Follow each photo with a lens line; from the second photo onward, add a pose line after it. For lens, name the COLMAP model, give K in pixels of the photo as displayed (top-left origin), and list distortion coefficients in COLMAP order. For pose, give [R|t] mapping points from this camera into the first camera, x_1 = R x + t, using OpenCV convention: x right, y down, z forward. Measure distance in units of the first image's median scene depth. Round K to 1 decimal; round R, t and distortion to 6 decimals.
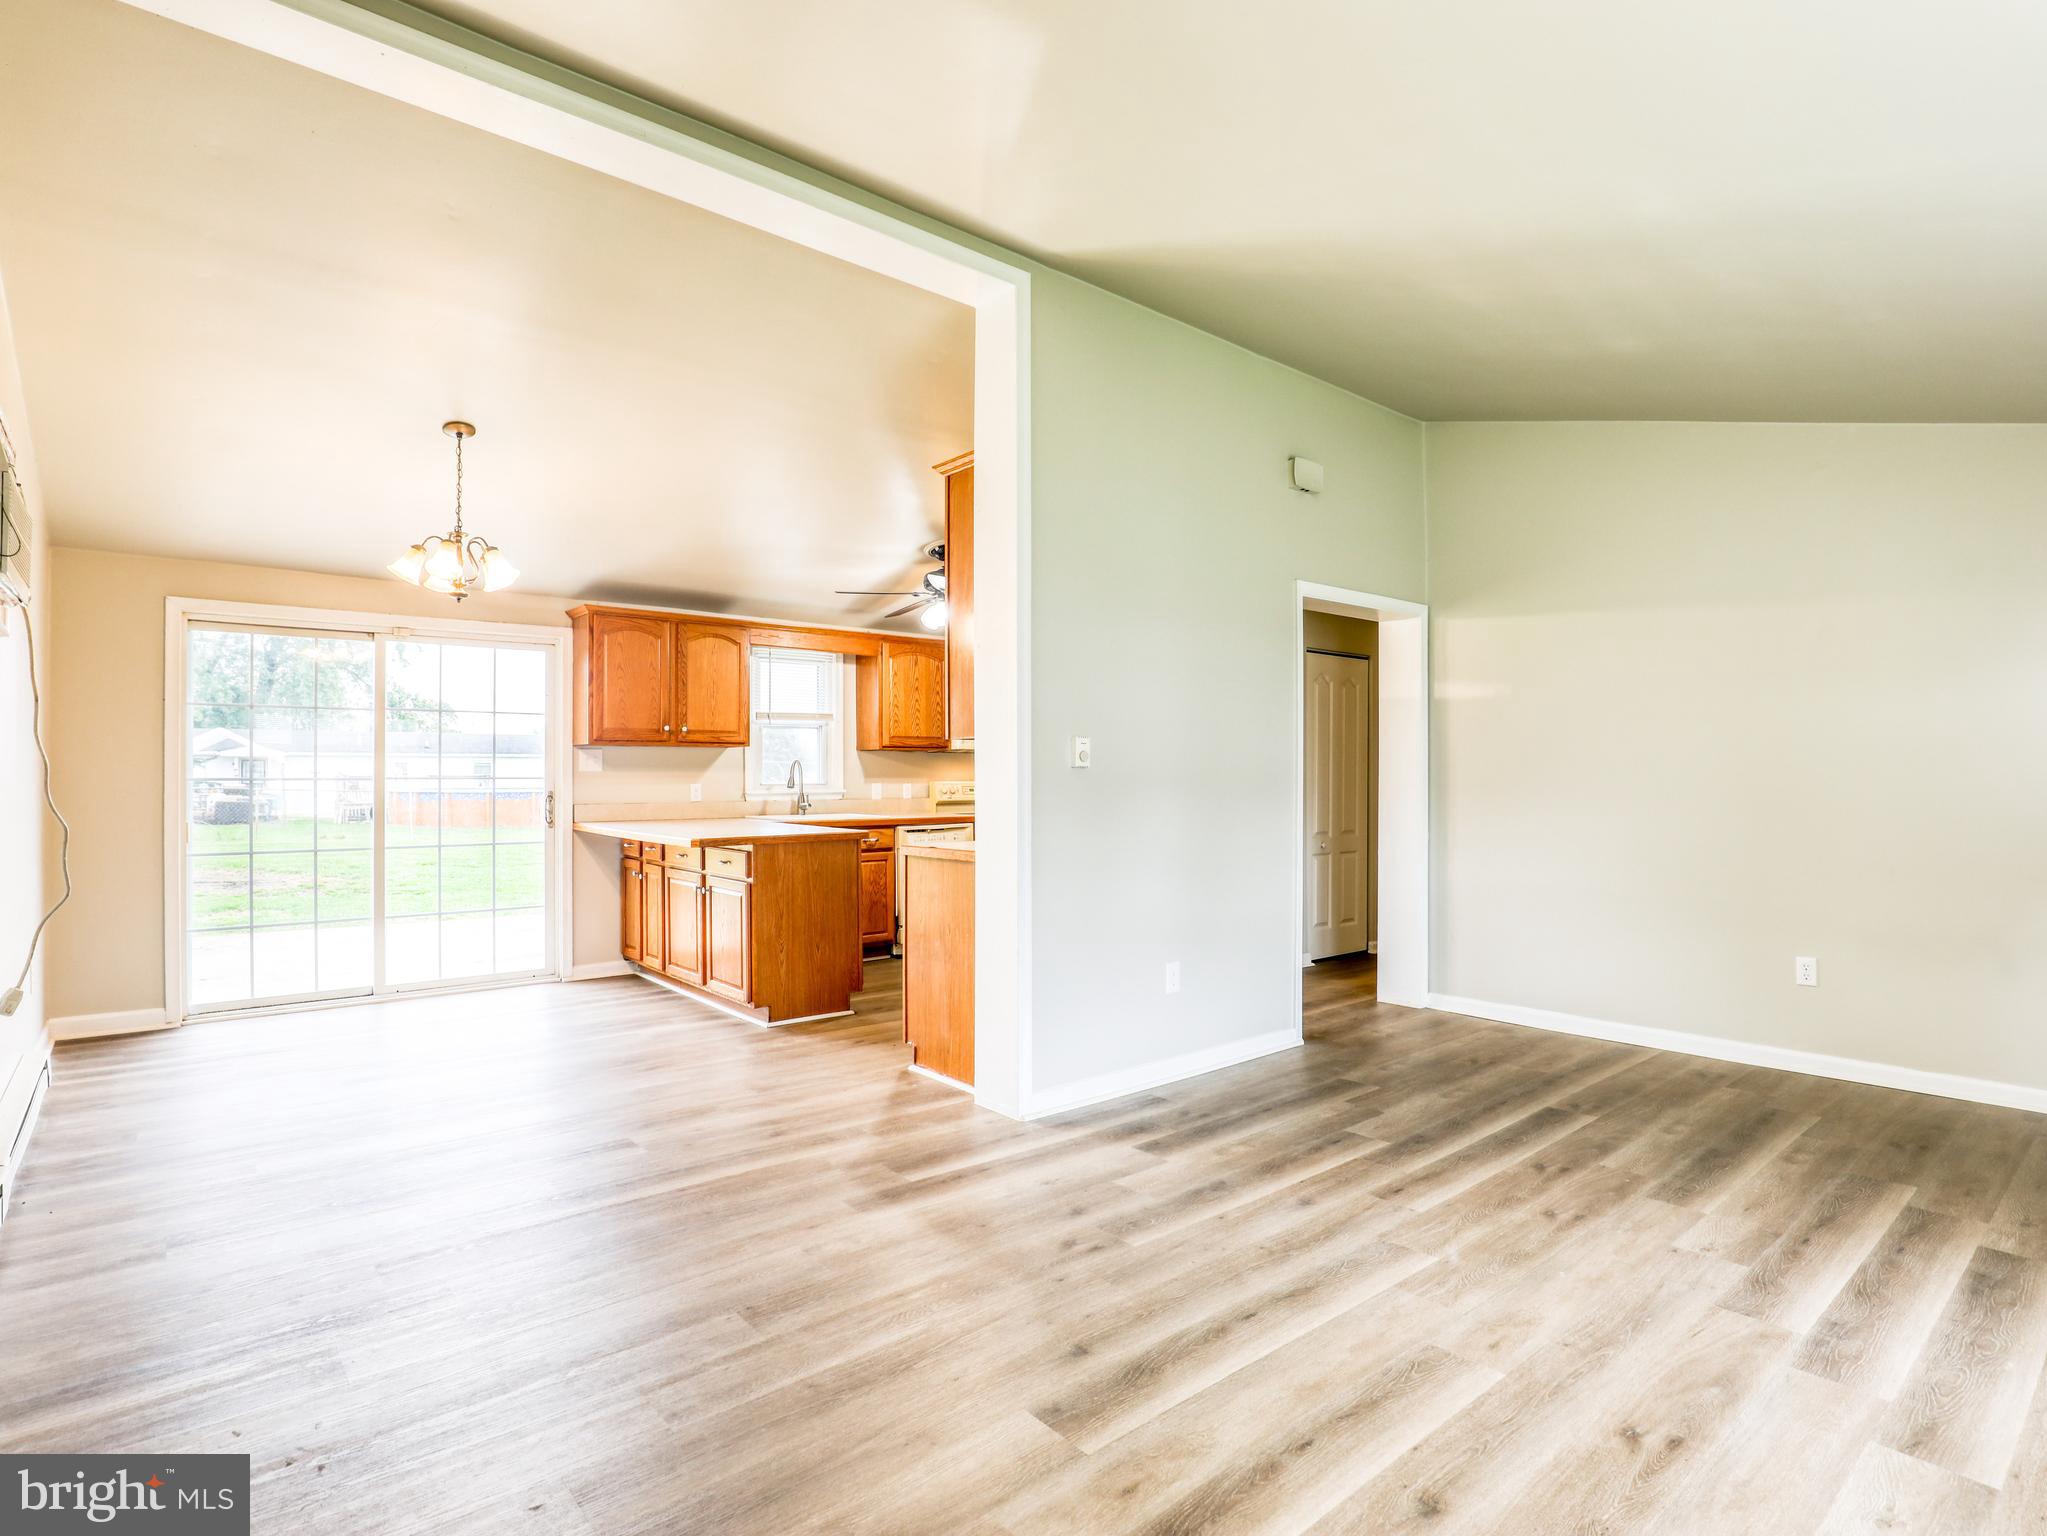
lens RADIAL K [[1050.6, 0, 1023.5], [0, 1050.6, 768.0], [0, 0, 1]] dist [-0.033702, 0.000246]
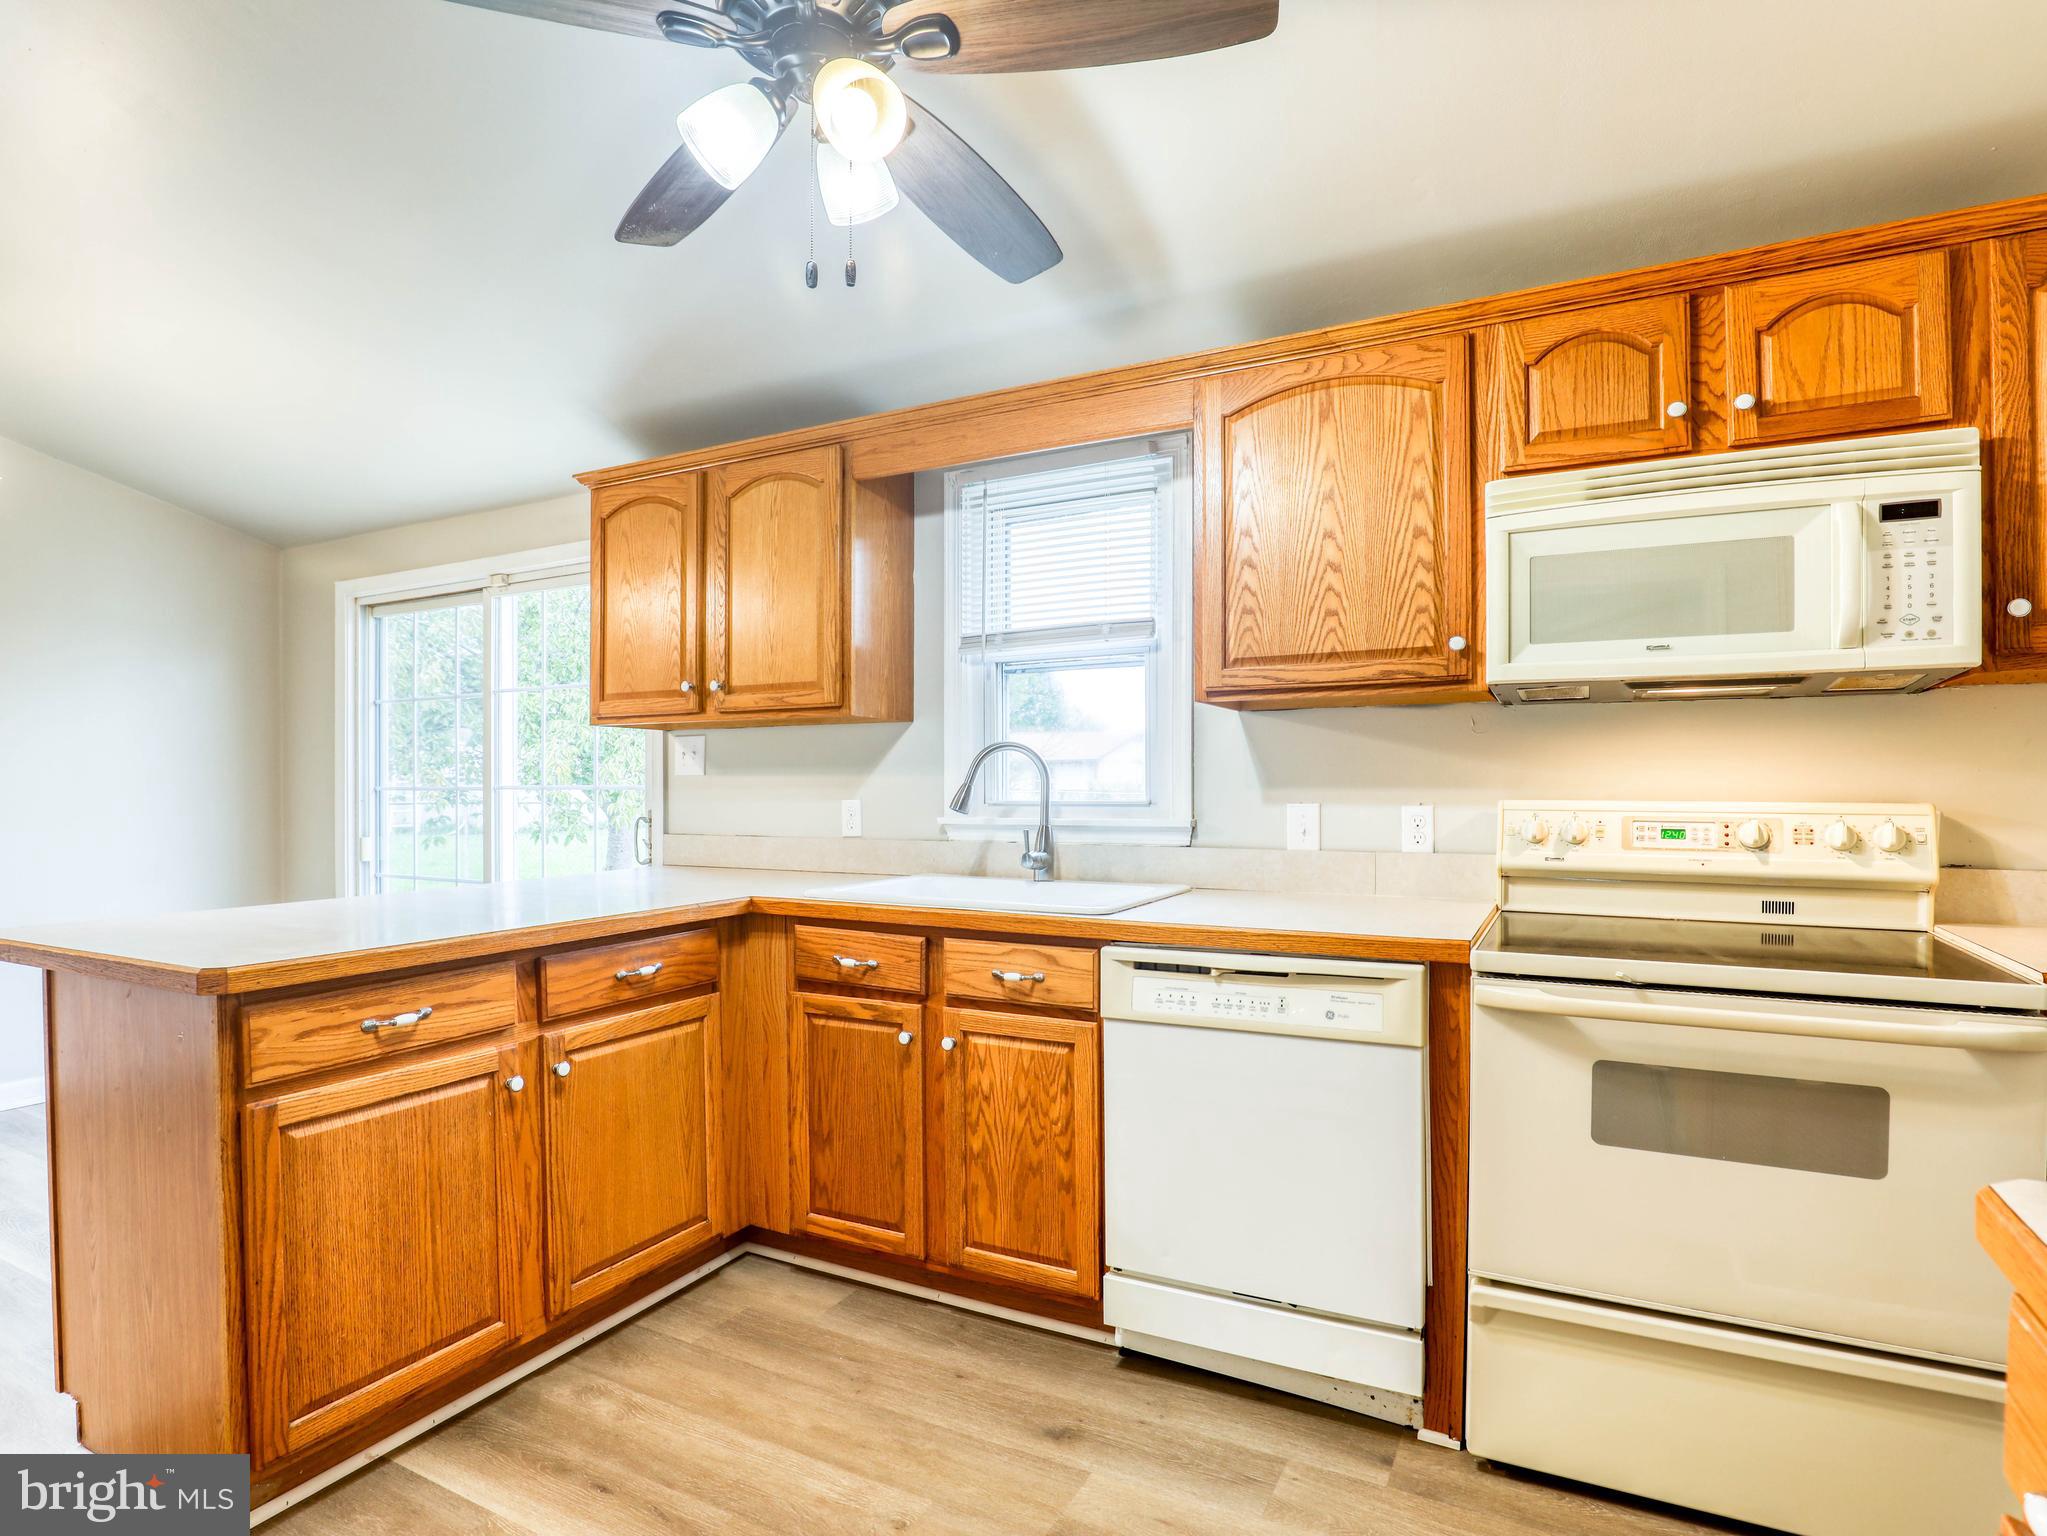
lens RADIAL K [[1040.5, 0, 1017.1], [0, 1040.5, 796.9], [0, 0, 1]] dist [-0.028669, 0.000115]
pose [[0.386236, 0.009226, -0.922354, 0.163383], [0.006879, 0.999893, 0.012882, 0.008380], [0.922374, -0.011320, 0.386132, 0.920119]]
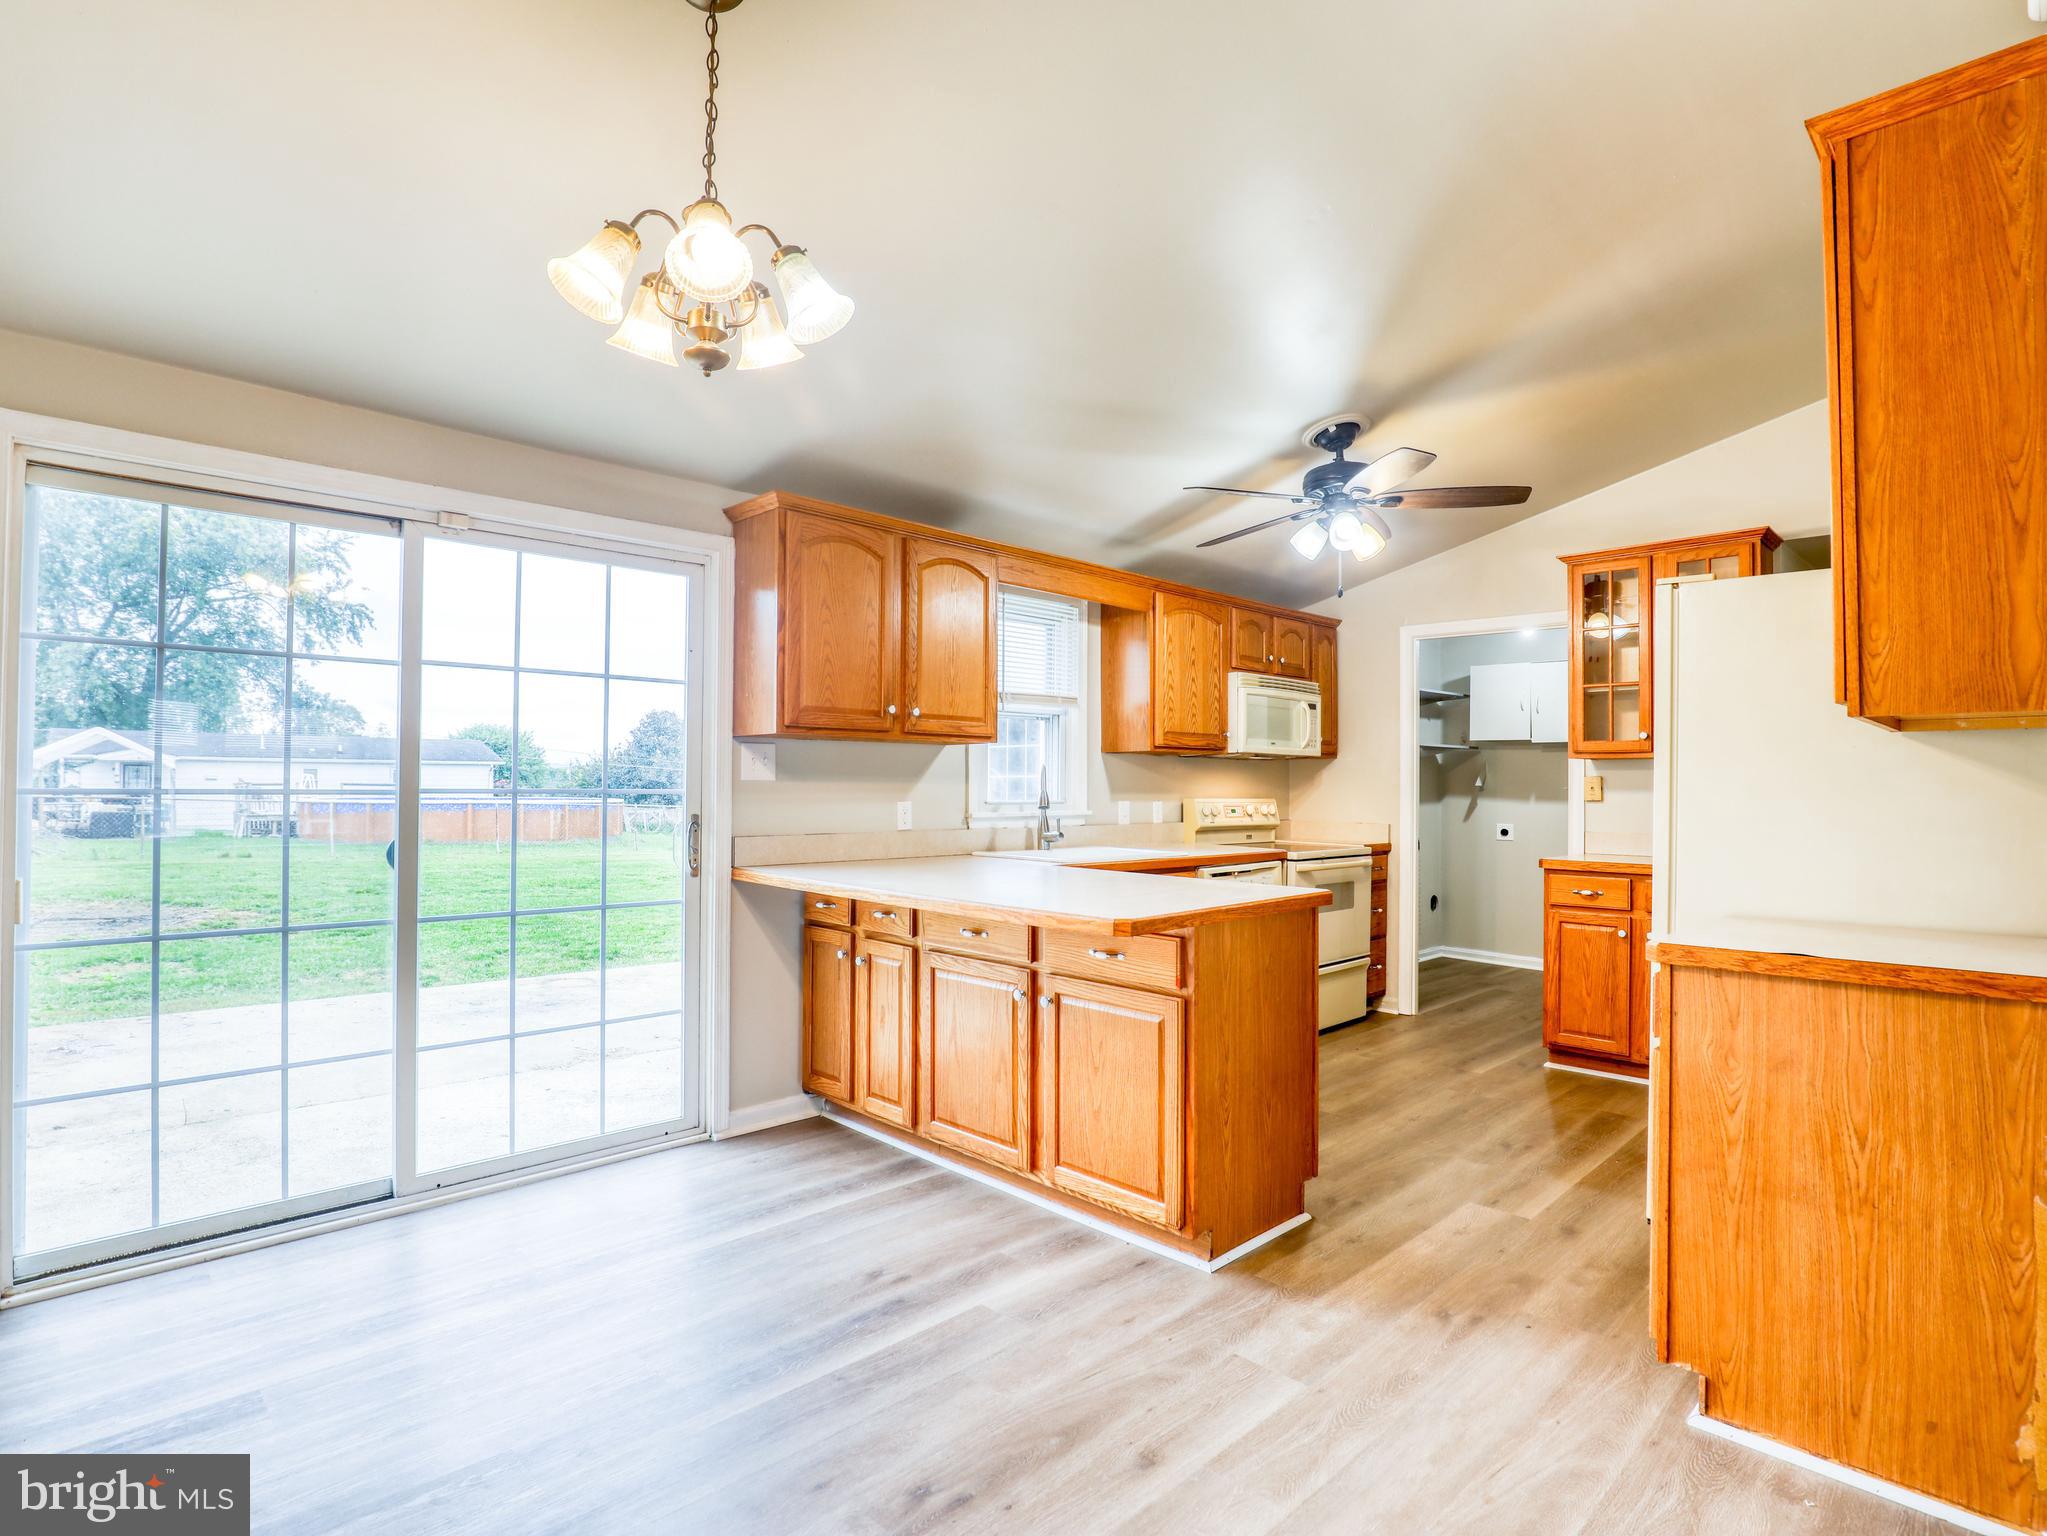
lens RADIAL K [[1050.4, 0, 1030.6], [0, 1050.4, 771.8], [0, 0, 1]] dist [-0.027904, -0.000470]
pose [[0.997170, 0.007967, 0.074762, -0.295549], [-0.007322, 0.999934, -0.008890, 0.002248], [-0.074828, 0.008317, 0.997162, 0.380981]]
